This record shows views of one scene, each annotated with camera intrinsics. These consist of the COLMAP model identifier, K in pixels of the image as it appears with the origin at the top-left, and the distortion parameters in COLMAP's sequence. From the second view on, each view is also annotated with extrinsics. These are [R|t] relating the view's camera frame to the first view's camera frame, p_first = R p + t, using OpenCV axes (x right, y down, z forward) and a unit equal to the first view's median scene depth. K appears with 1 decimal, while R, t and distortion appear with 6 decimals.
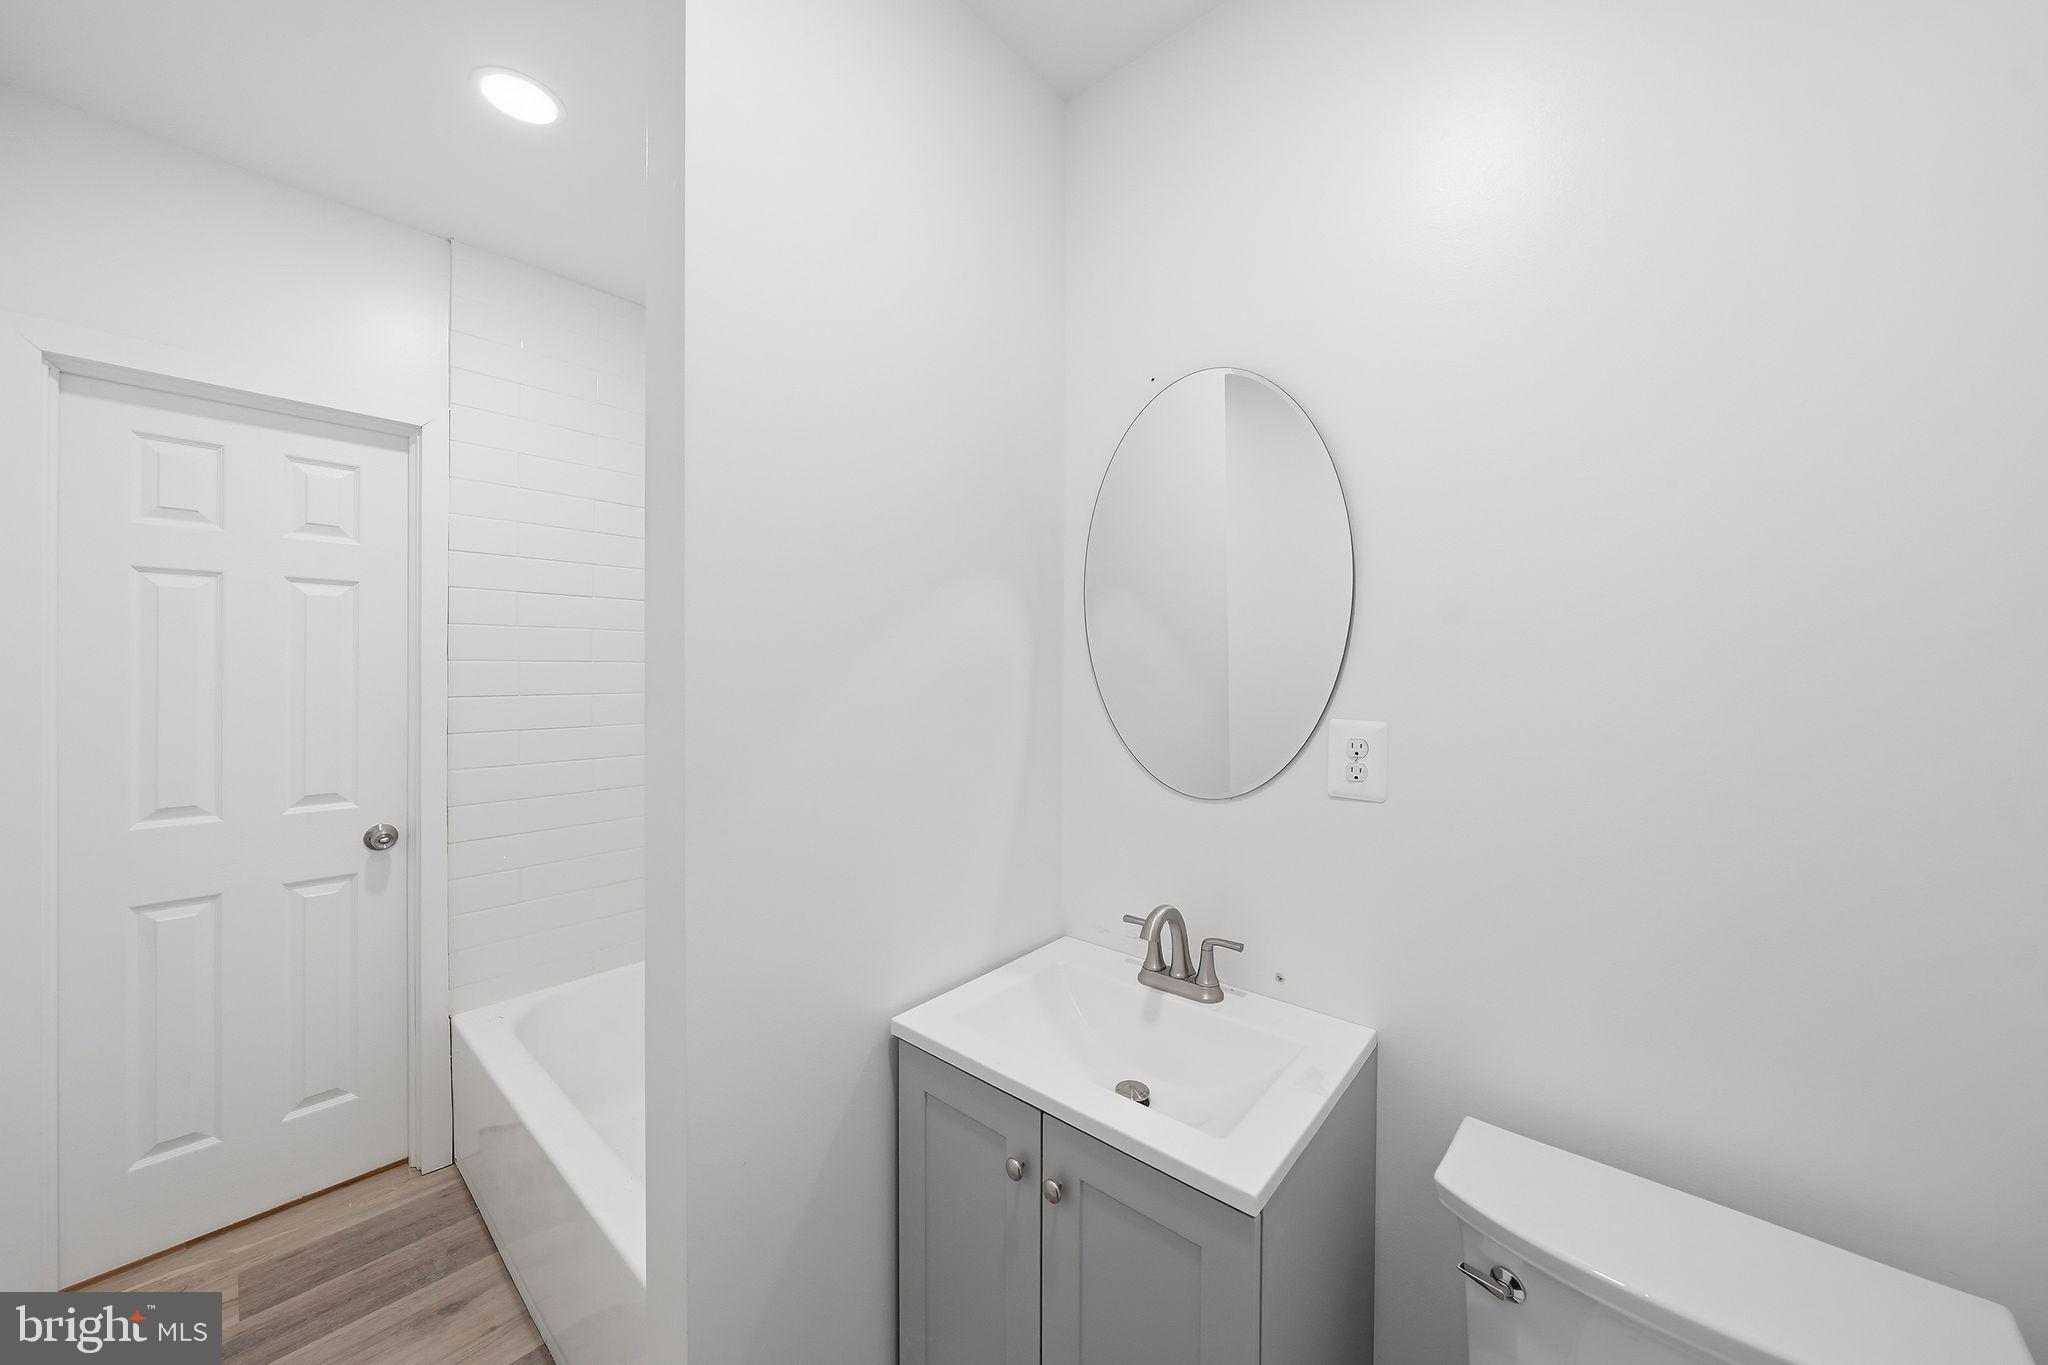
lens RADIAL K [[715.2, 0, 1025.8], [0, 715.2, 679.9], [0, 0, 1]] dist [-0.002686, -0.000462]
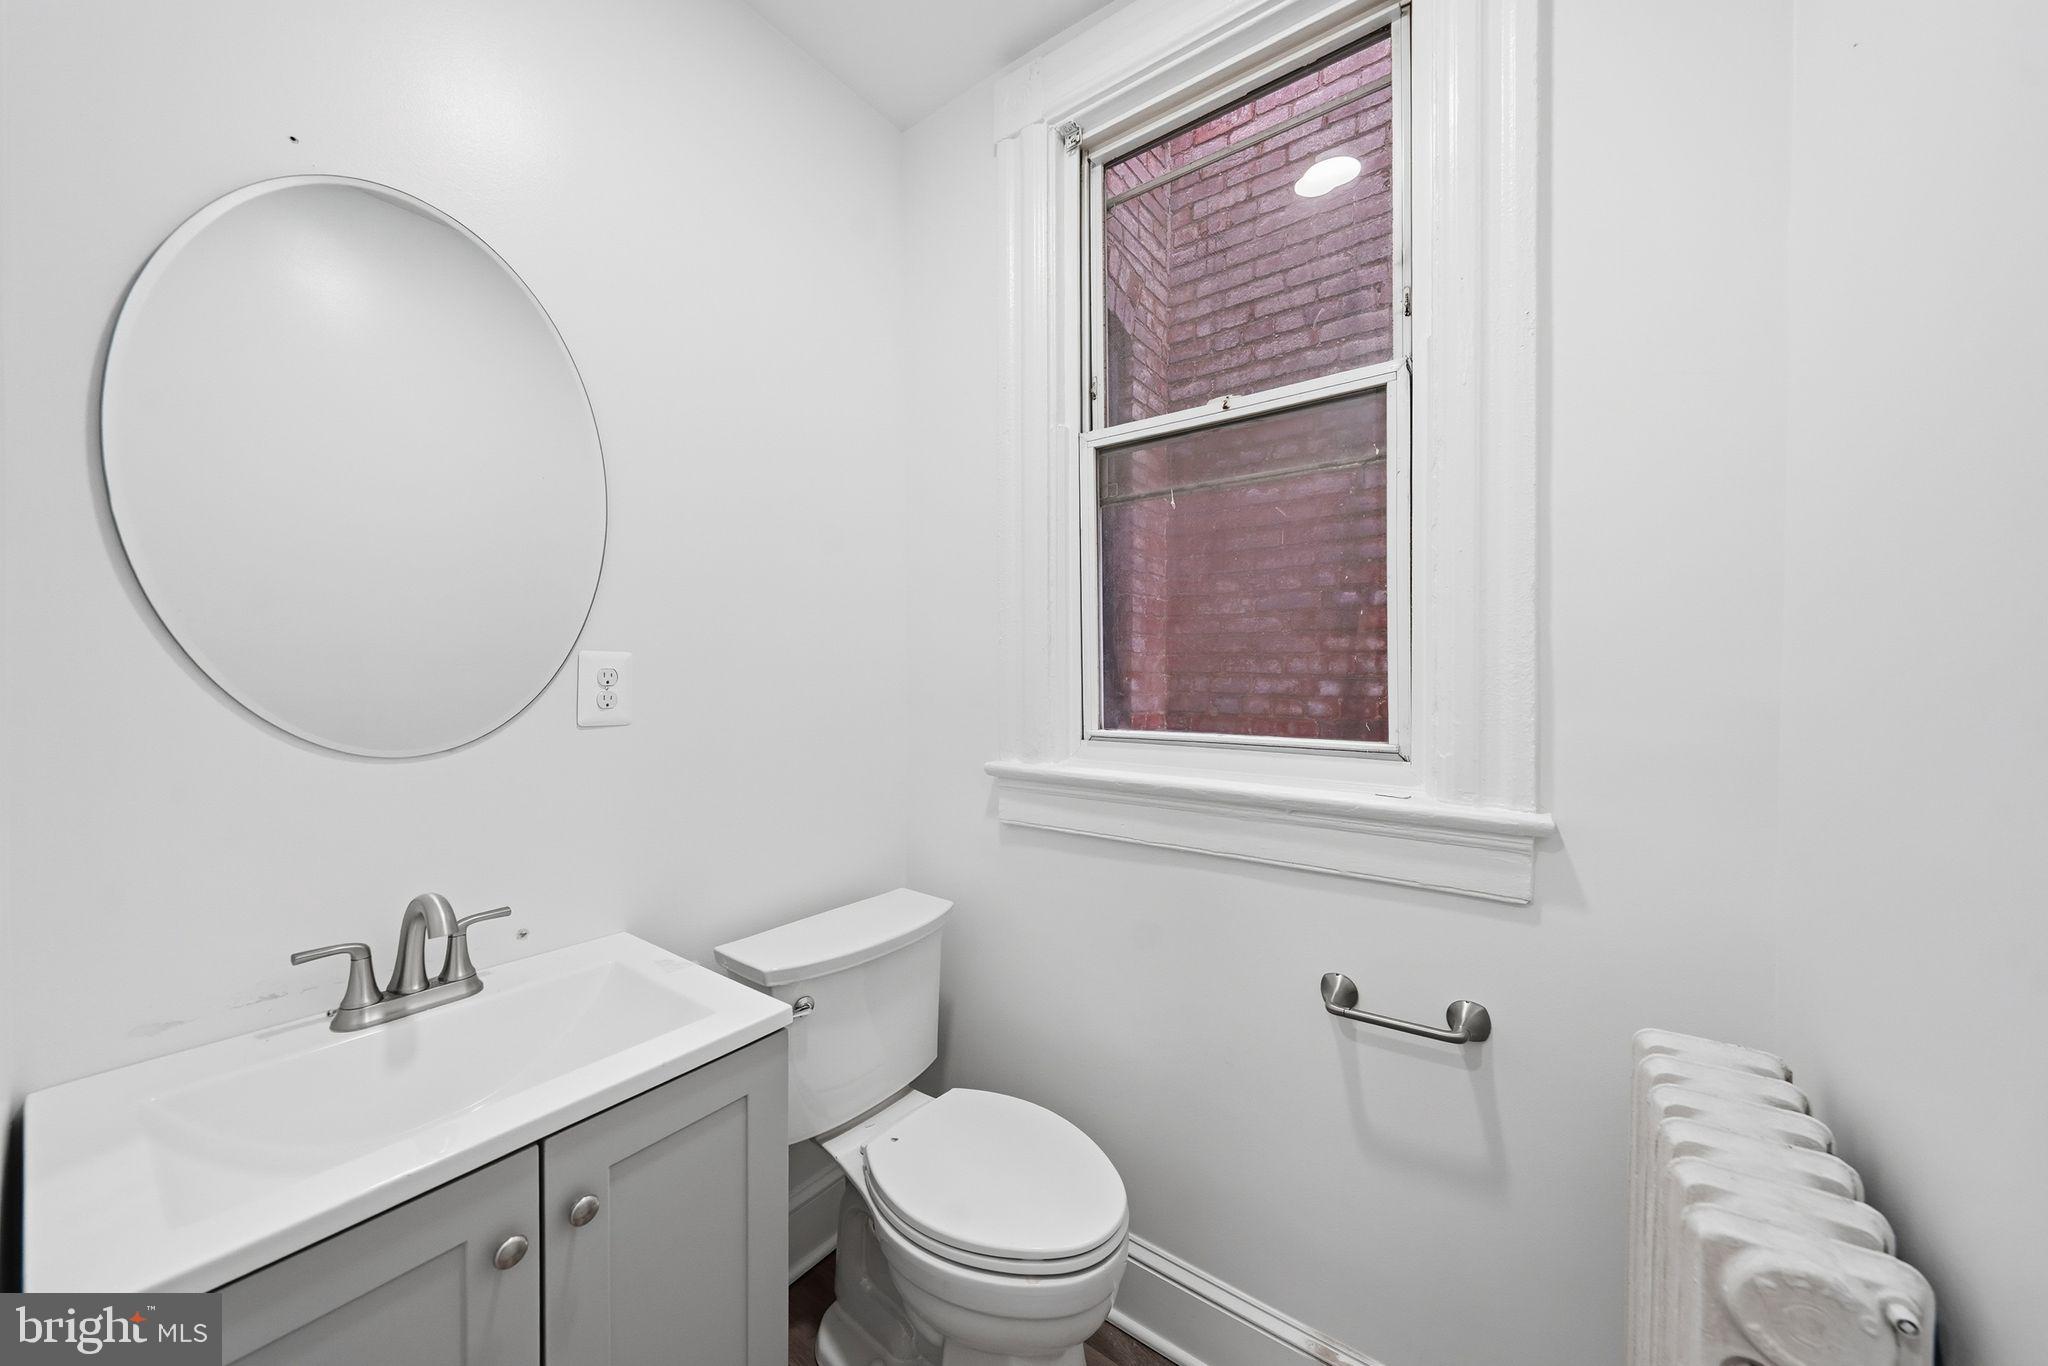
lens RADIAL K [[715.2, 0, 1022.4], [0, 715.2, 683.7], [0, 0, 1]] dist [-0.002686, -0.000462]
pose [[-0.073474, -0.002369, 0.997294, -0.635795], [0.008268, 0.999961, 0.002984, 0.106072], [-0.997263, 0.008465, -0.073452, 0.459347]]
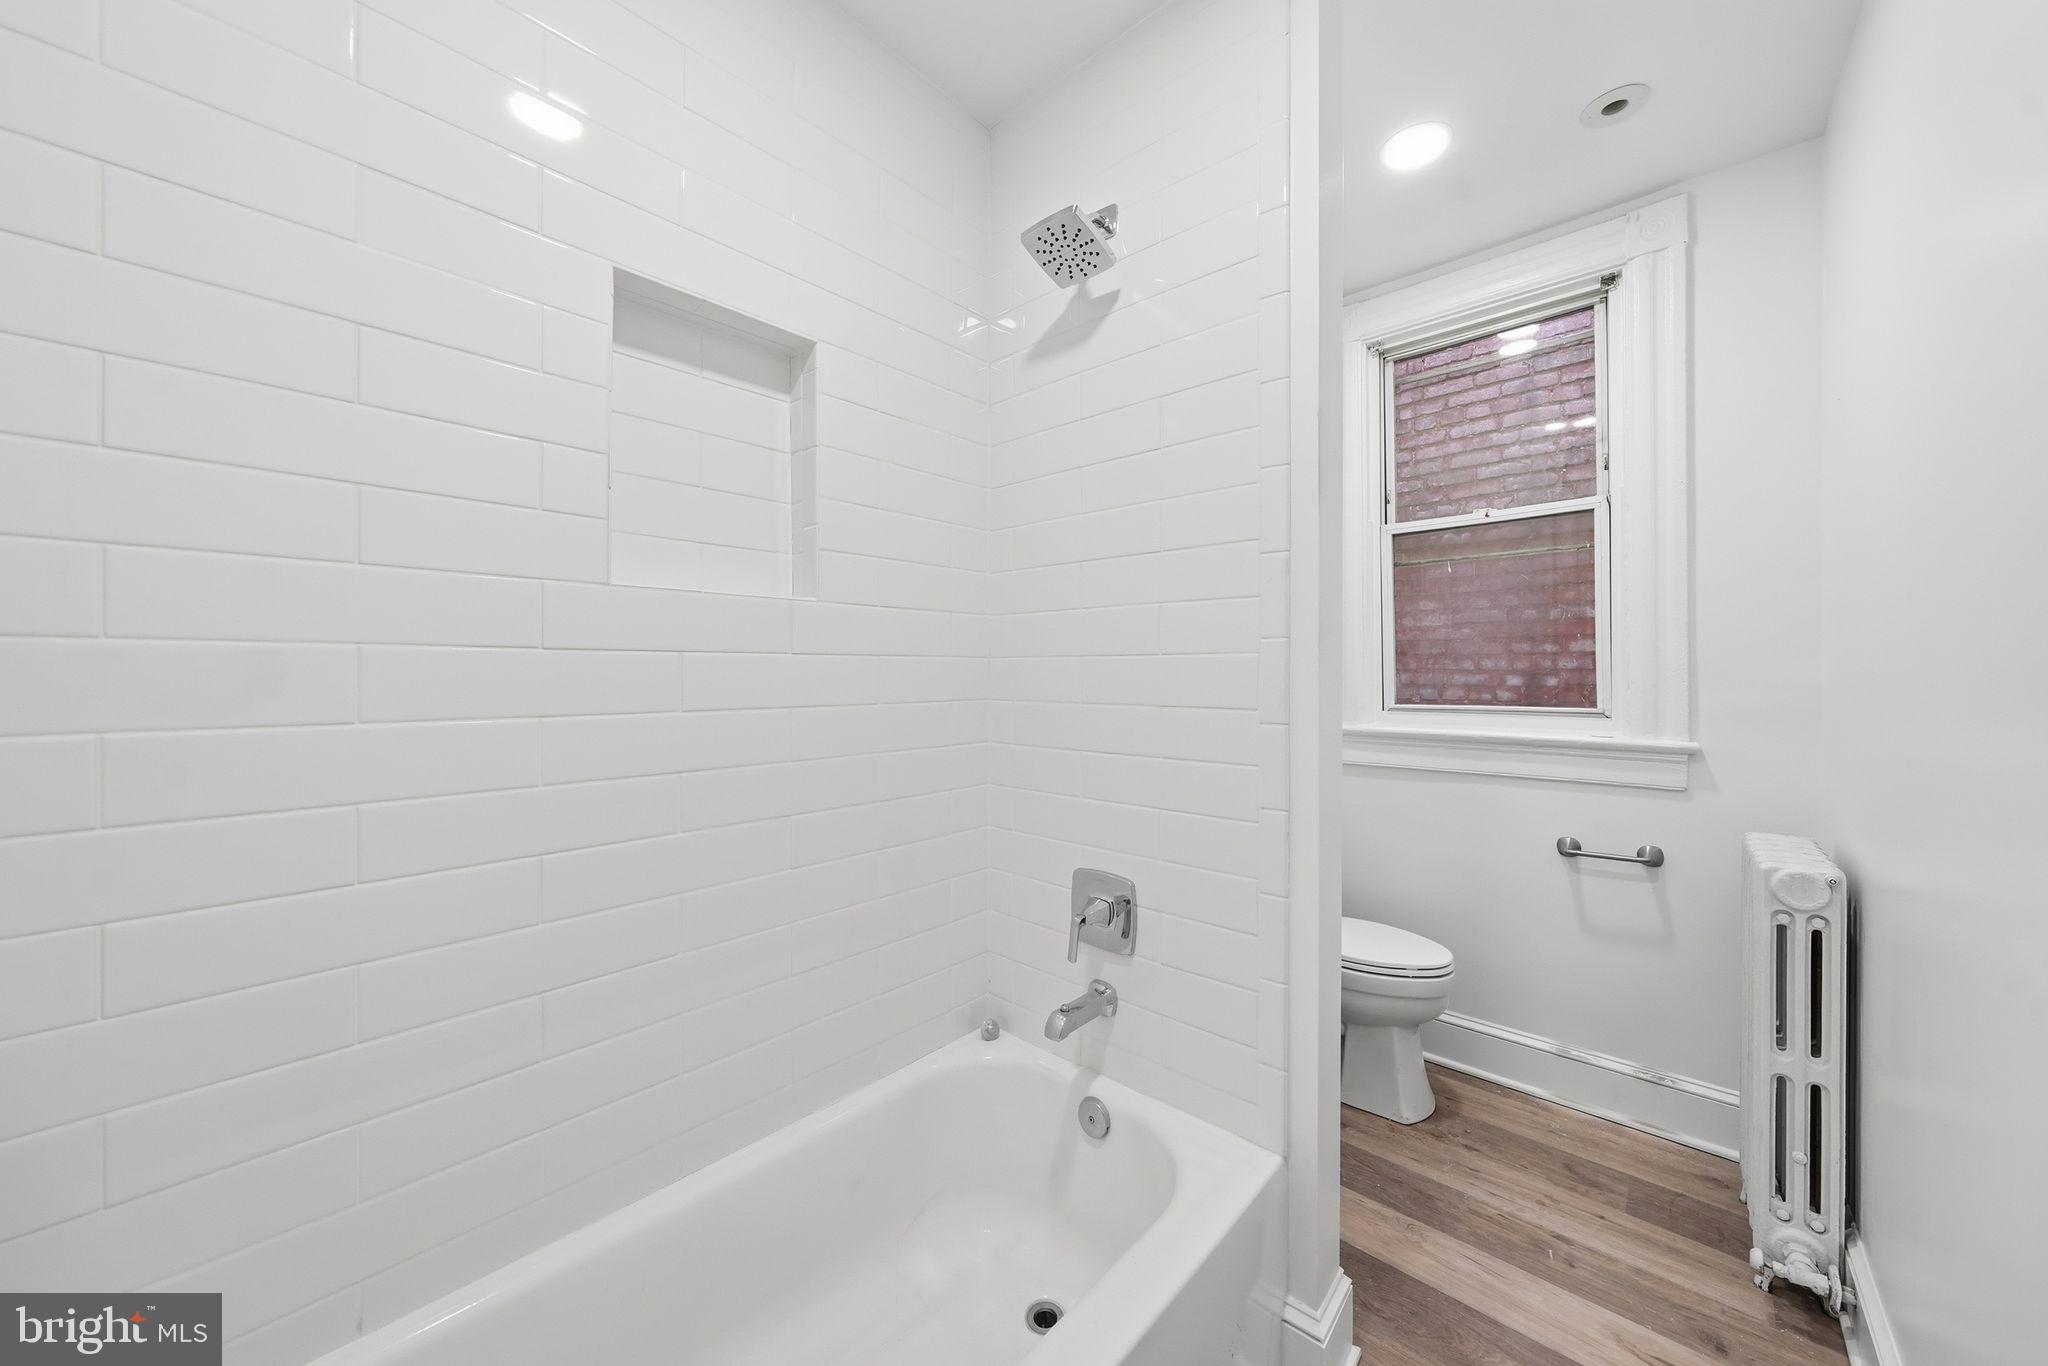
lens RADIAL K [[715.2, 0, 1023.9], [0, 715.2, 678.3], [0, 0, 1]] dist [-0.002686, -0.000462]
pose [[0.036017, 0.004714, 0.999340, -1.518395], [0.013927, 0.999889, -0.005219, 0.112254], [-0.999254, 0.014106, 0.035947, 1.248047]]
